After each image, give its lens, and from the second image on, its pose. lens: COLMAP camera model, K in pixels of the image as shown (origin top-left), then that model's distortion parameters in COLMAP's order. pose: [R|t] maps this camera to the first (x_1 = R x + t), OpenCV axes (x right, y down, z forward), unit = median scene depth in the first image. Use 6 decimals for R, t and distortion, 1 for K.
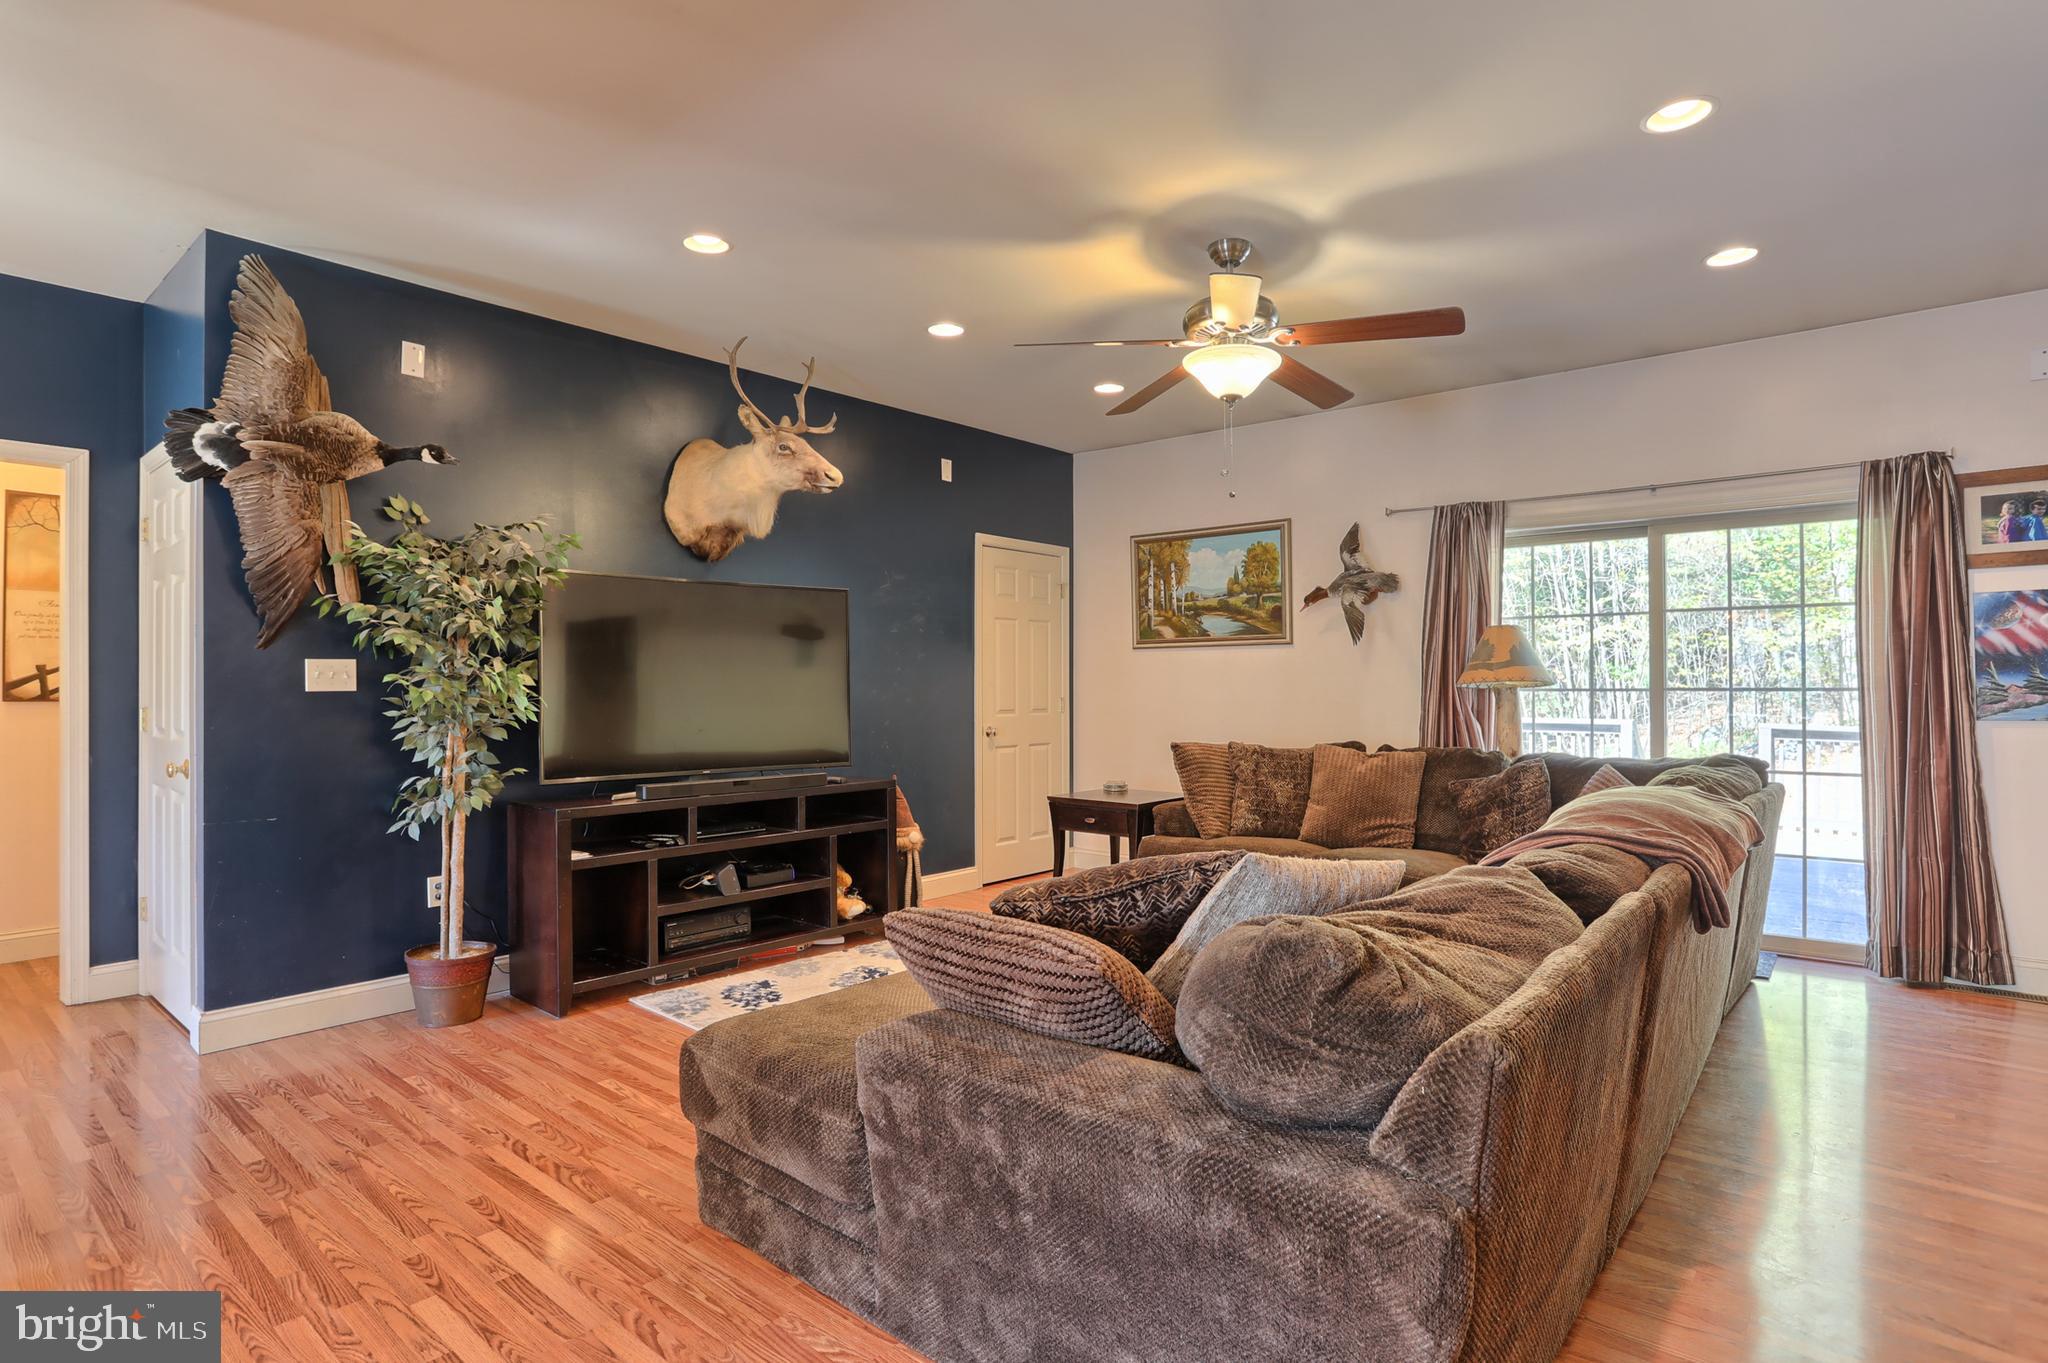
lens RADIAL K [[1068.3, 0, 1030.2], [0, 1068.3, 671.3], [0, 0, 1]] dist [-0.030861, -0.000253]
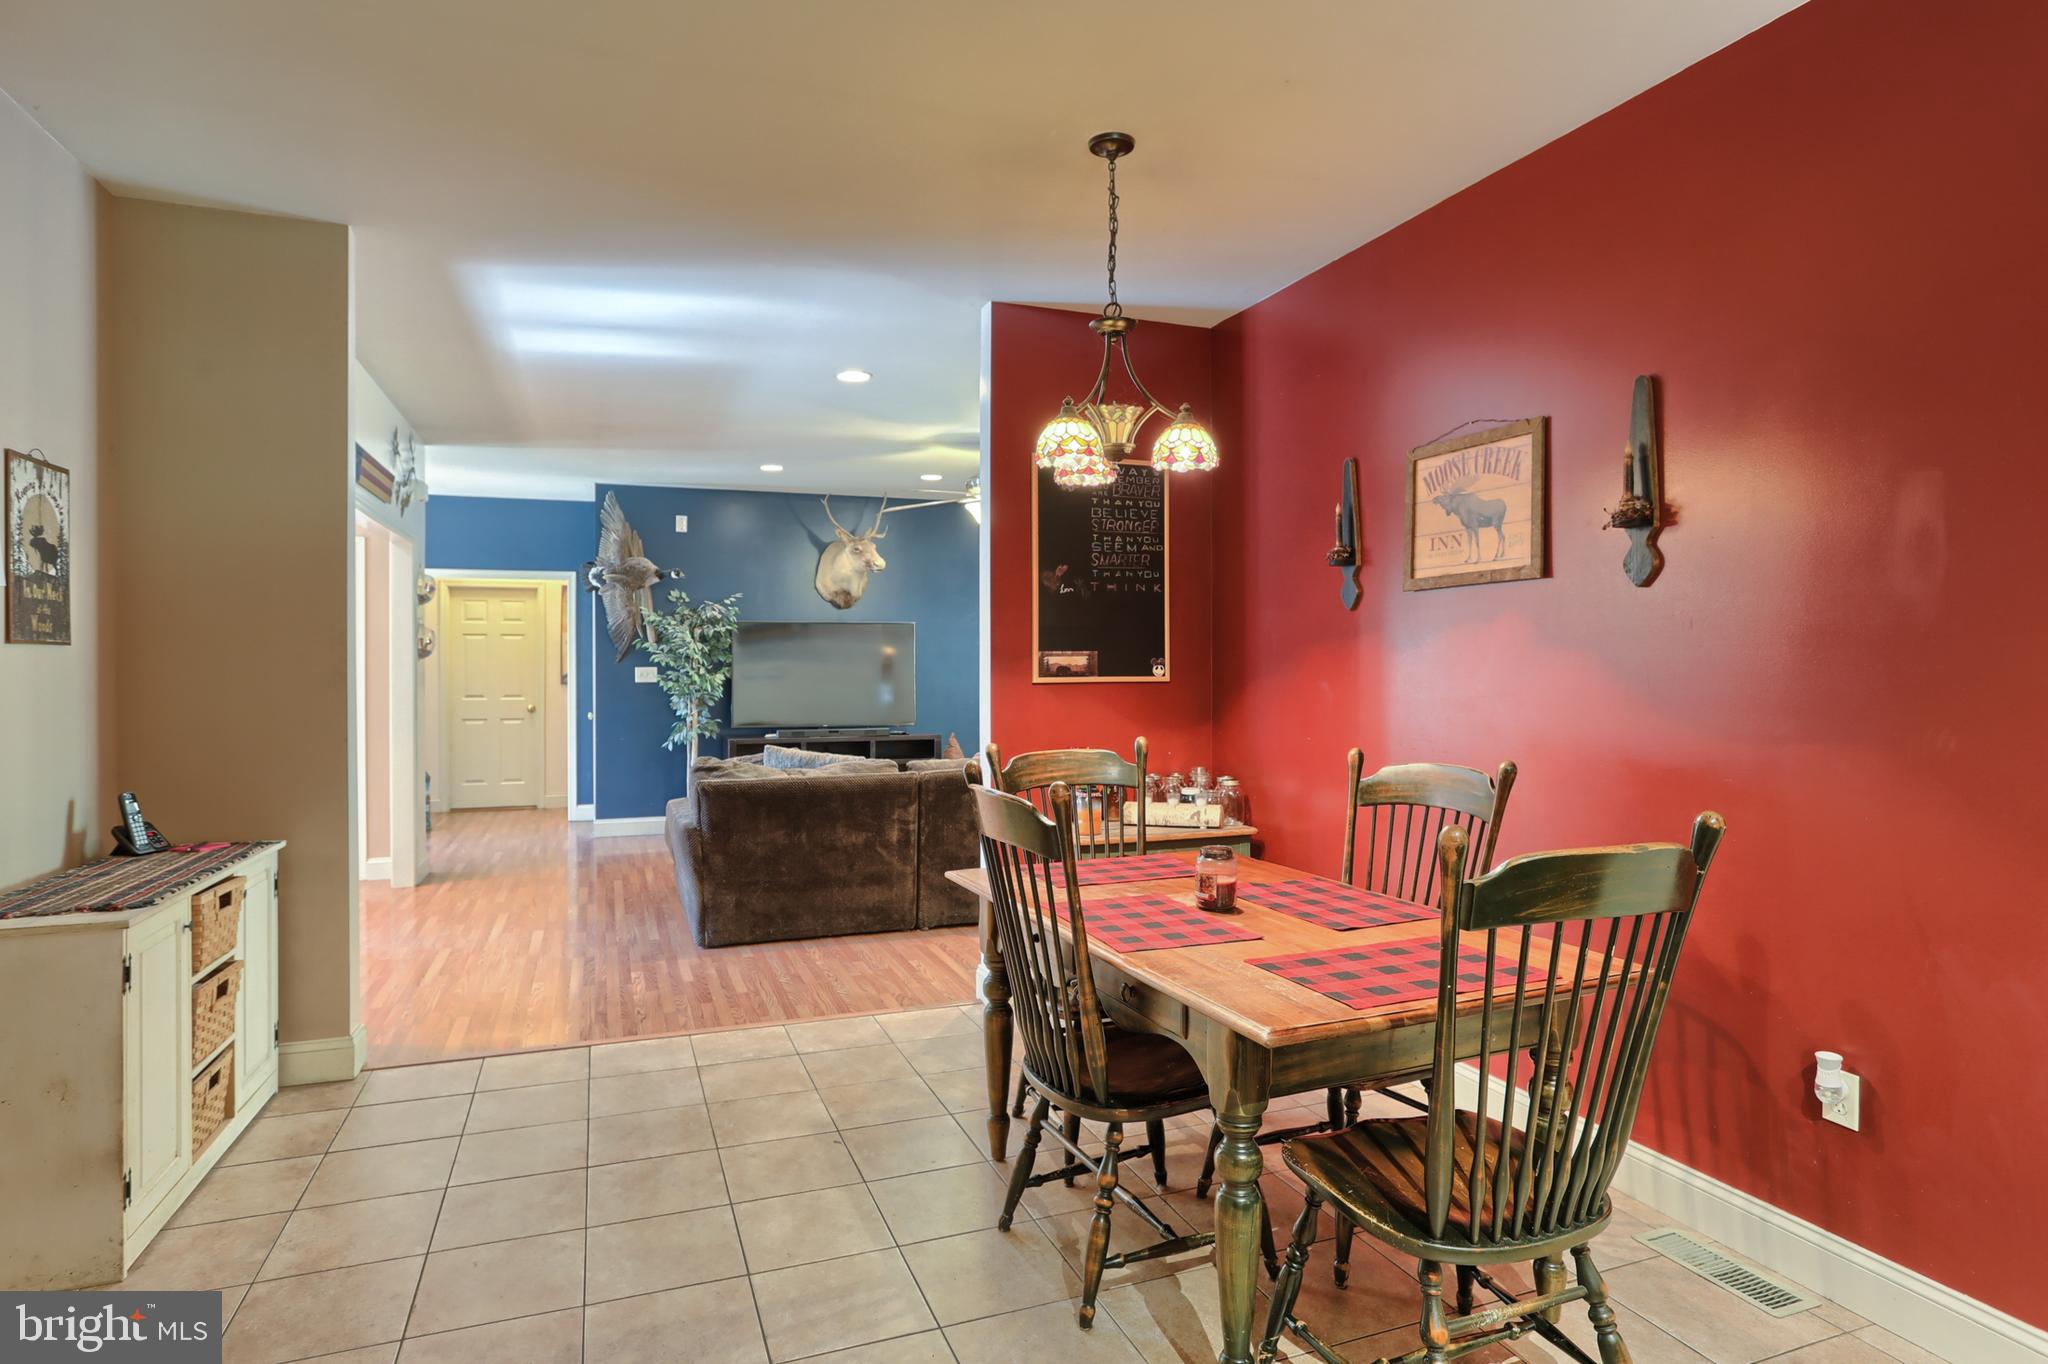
lens RADIAL K [[1153.2, 0, 1029.4], [0, 1153.2, 669.6], [0, 0, 1]] dist [-0.002083, -0.000091]
pose [[0.875950, 0.002070, -0.482398, 1.209759], [0.006268, 0.999858, 0.015671, -0.040762], [0.482362, -0.016750, 0.875812, -0.728742]]
